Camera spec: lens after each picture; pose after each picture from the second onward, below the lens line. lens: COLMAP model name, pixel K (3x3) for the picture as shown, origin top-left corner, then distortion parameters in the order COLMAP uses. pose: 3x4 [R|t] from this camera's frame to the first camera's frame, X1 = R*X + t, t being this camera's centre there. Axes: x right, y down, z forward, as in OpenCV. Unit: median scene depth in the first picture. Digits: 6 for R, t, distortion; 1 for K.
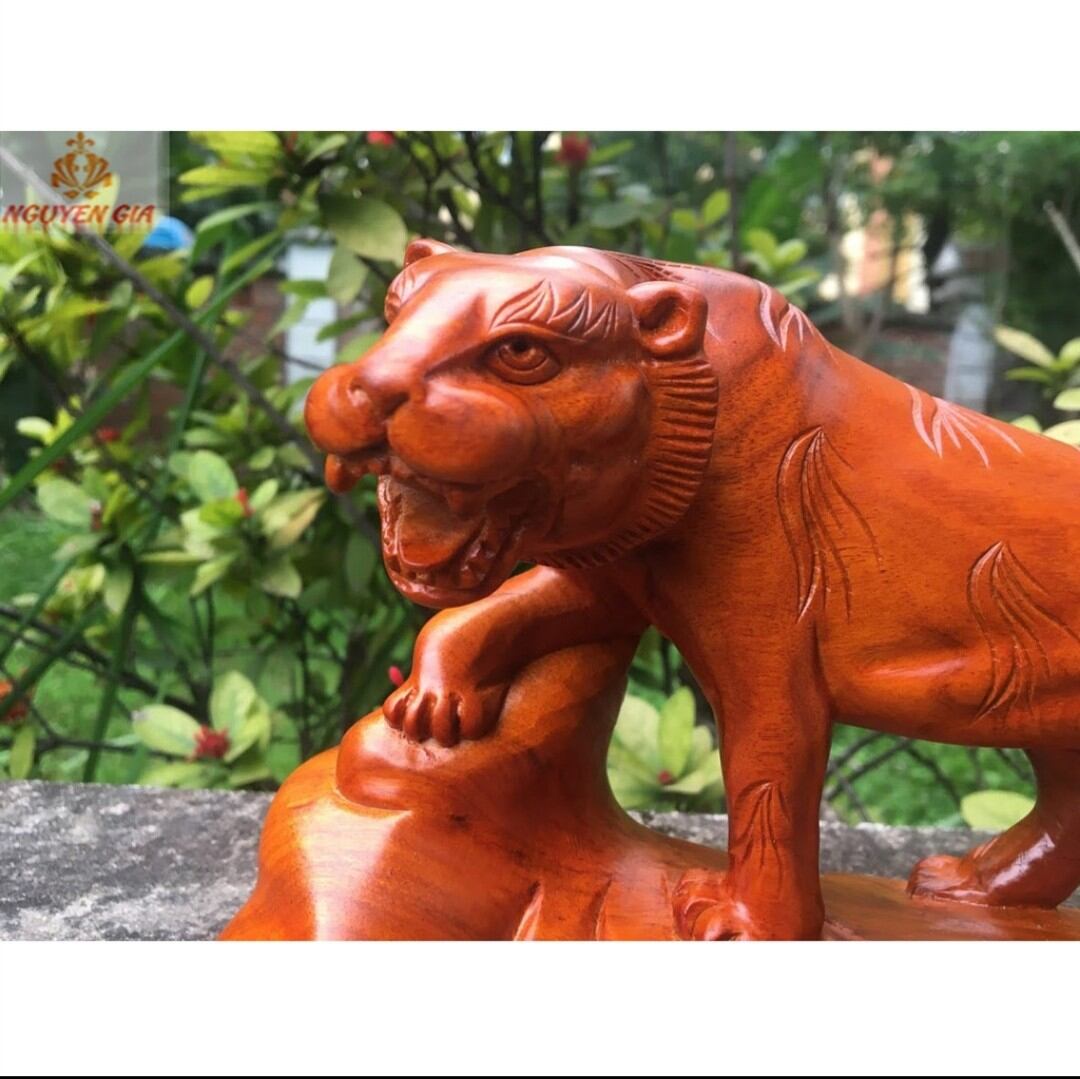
lens RADIAL K [[909.6, 0, 573.4], [0, 909.6, 542.0], [0, 0, 1]] dist [-0.000234, -0.016296]
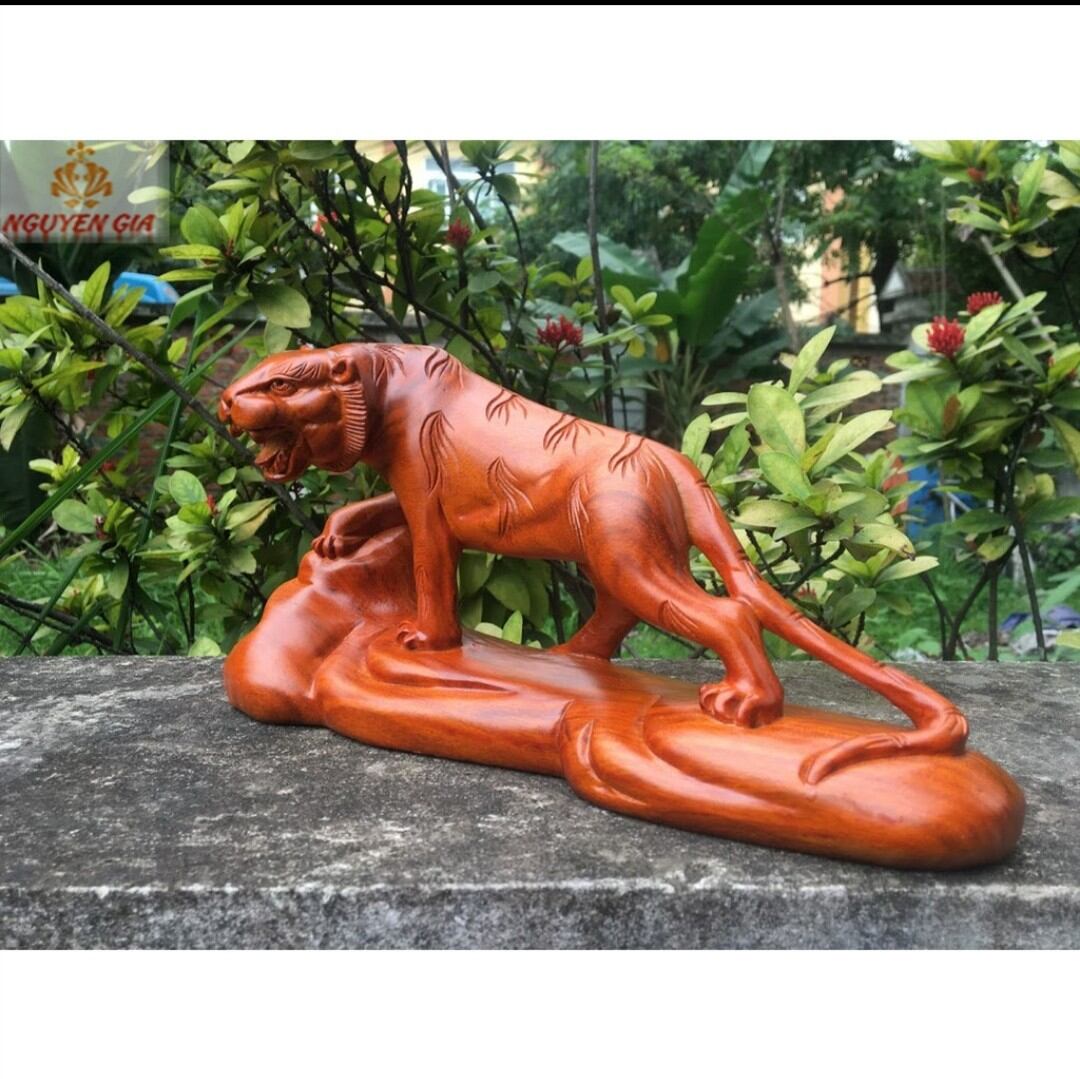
lens RADIAL K [[893.4, 0, 568.2], [0, 893.4, 541.6], [0, 0, 1]] dist [0.012446, 0.003908]
pose [[0.999100, -0.041539, 0.008616, 0.321946], [0.041807, 0.998554, -0.033787, 0.164050], [-0.007200, 0.034117, 0.999392, -0.696894]]
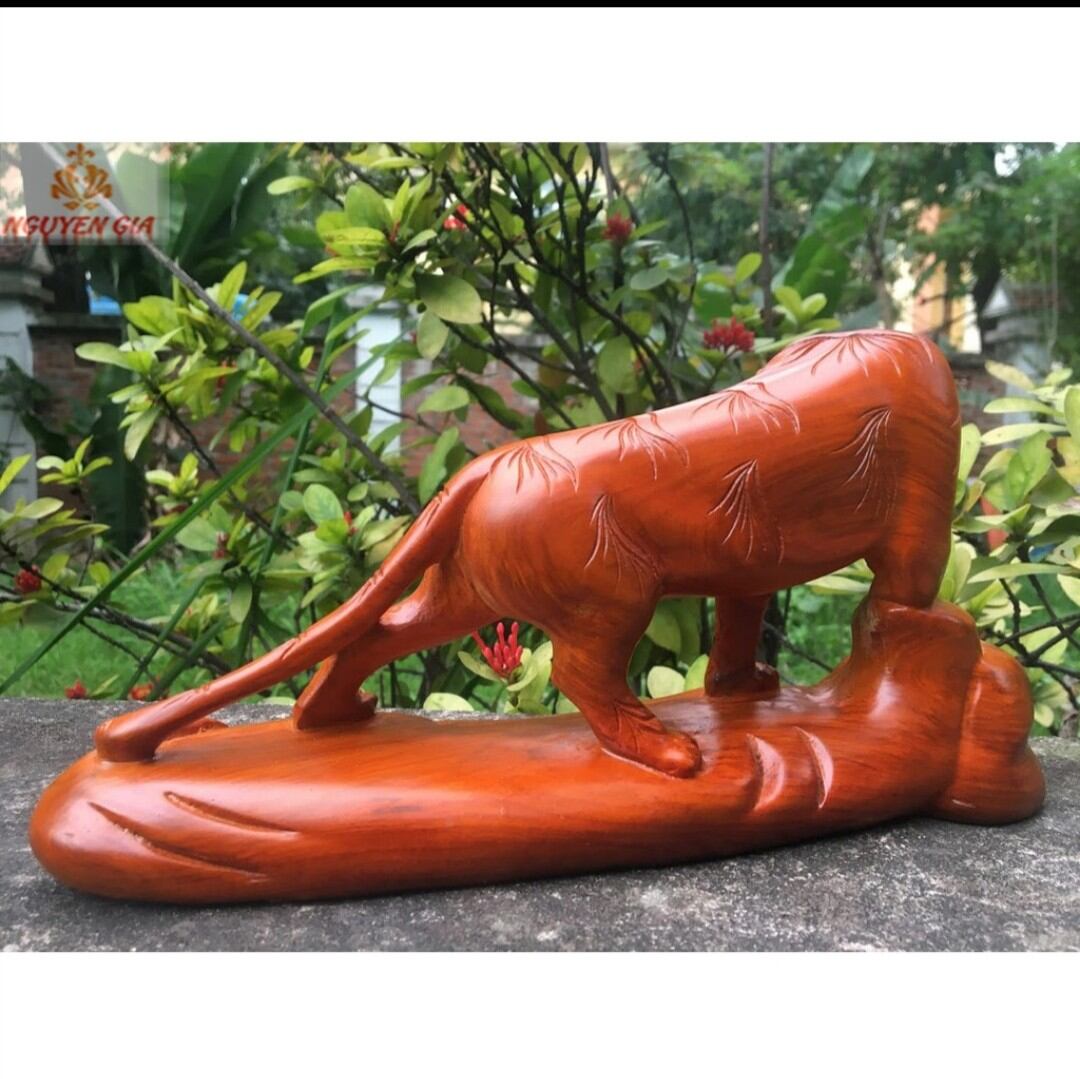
lens RADIAL K [[909.6, 0, 573.4], [0, 909.6, 542.0], [0, 0, 1]] dist [-0.000234, -0.016296]
pose [[0.997076, -0.020646, -0.073569, 0.056364], [0.016357, 0.998157, -0.058430, 0.119058], [0.074639, 0.057056, 0.995577, -0.395318]]
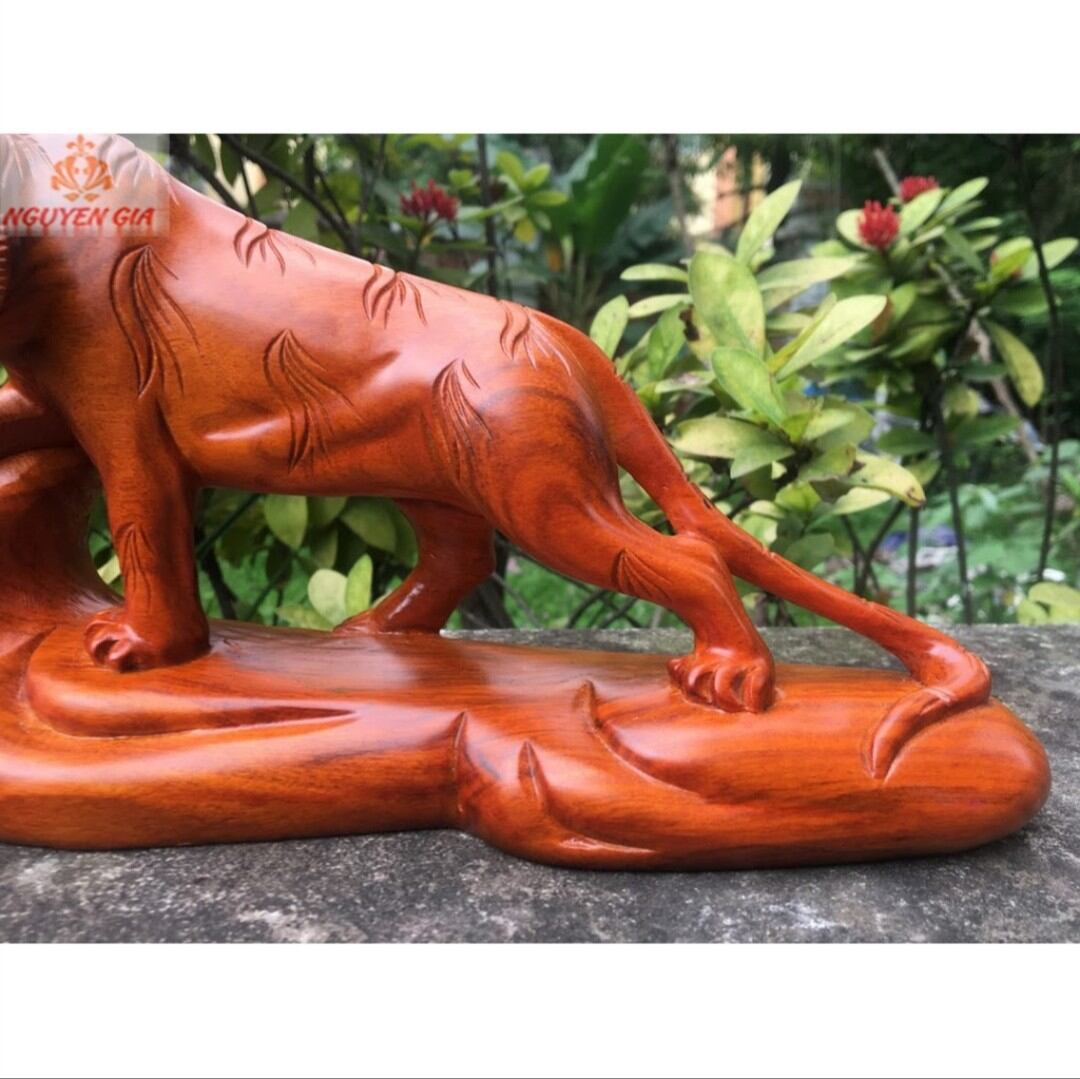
lens RADIAL K [[893.4, 0, 568.2], [0, 893.4, 541.6], [0, 0, 1]] dist [0.012446, 0.003908]
pose [[0.991185, -0.046820, 0.123934, 0.386152], [0.038627, 0.996957, 0.067704, 0.129459], [-0.126727, -0.062320, 0.989978, -0.203716]]
